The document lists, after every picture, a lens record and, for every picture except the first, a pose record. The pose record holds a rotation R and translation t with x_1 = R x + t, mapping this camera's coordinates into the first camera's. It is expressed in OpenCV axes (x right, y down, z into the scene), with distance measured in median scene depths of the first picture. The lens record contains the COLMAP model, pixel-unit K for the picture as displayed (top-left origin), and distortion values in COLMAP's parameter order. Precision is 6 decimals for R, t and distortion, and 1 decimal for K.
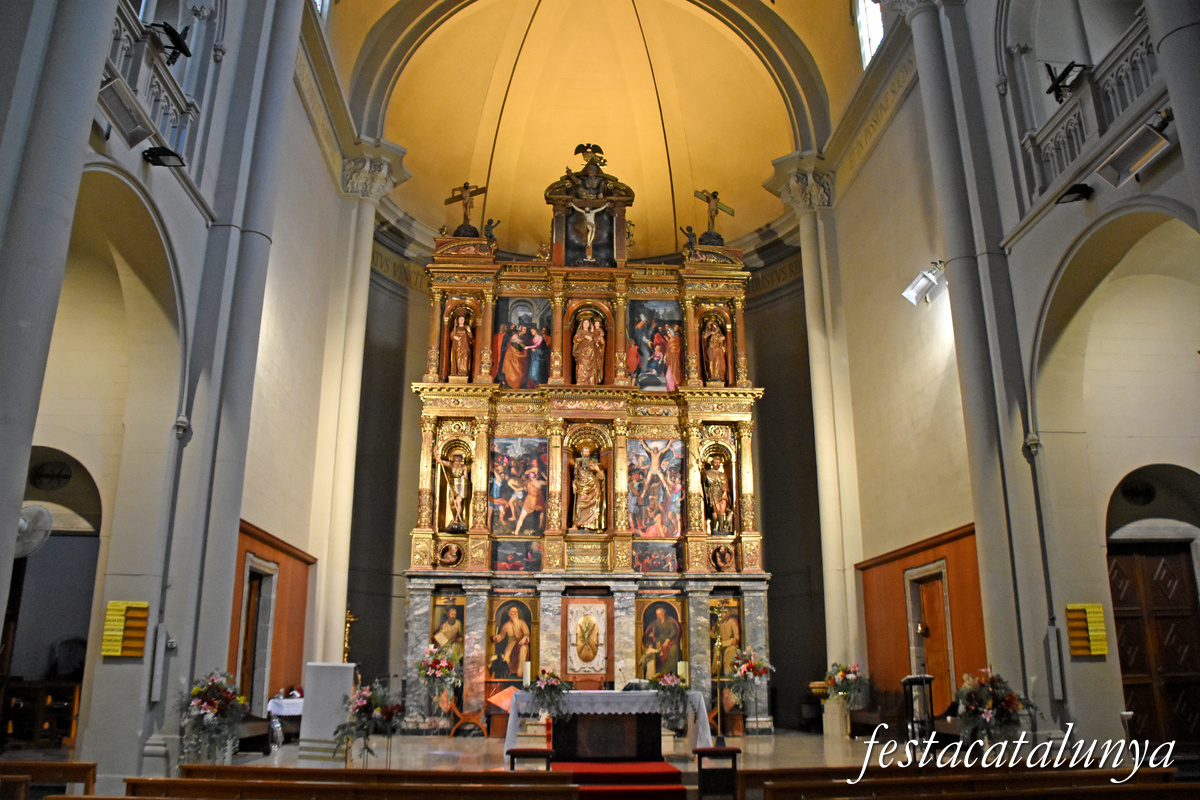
lens RADIAL K [[953.7, 0, 597.2], [0, 953.7, 402.6], [0, 0, 1]] dist [-0.014451, -0.001239]
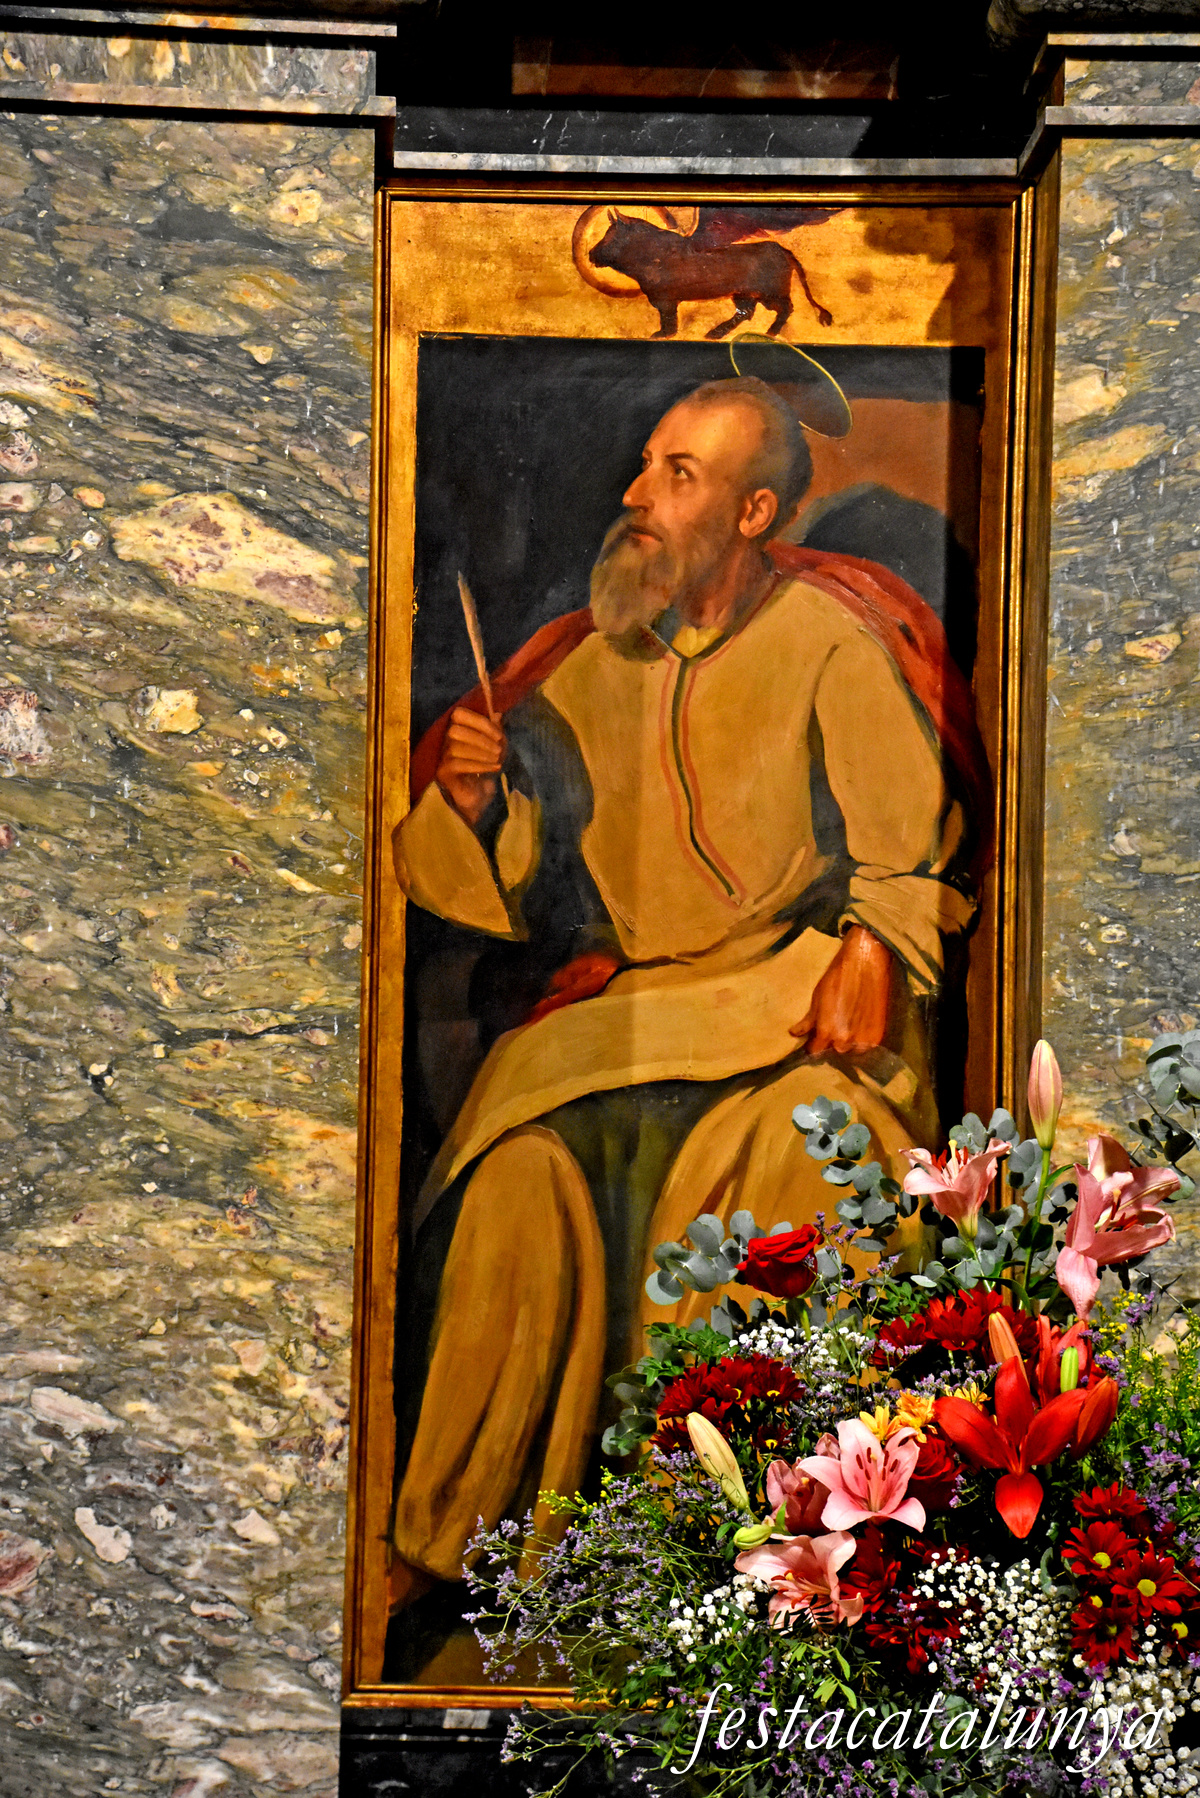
lens RADIAL K [[6979.0, 0, 599.8], [0, 6979.0, 897.7], [0, 0, 1]] dist [1.444243, 0.000000]
pose [[0.999745, 0.021836, 0.005690, 0.126554], [-0.022511, 0.982528, 0.184750, 0.171783], [-0.001557, -0.184832, 0.982769, 0.609986]]
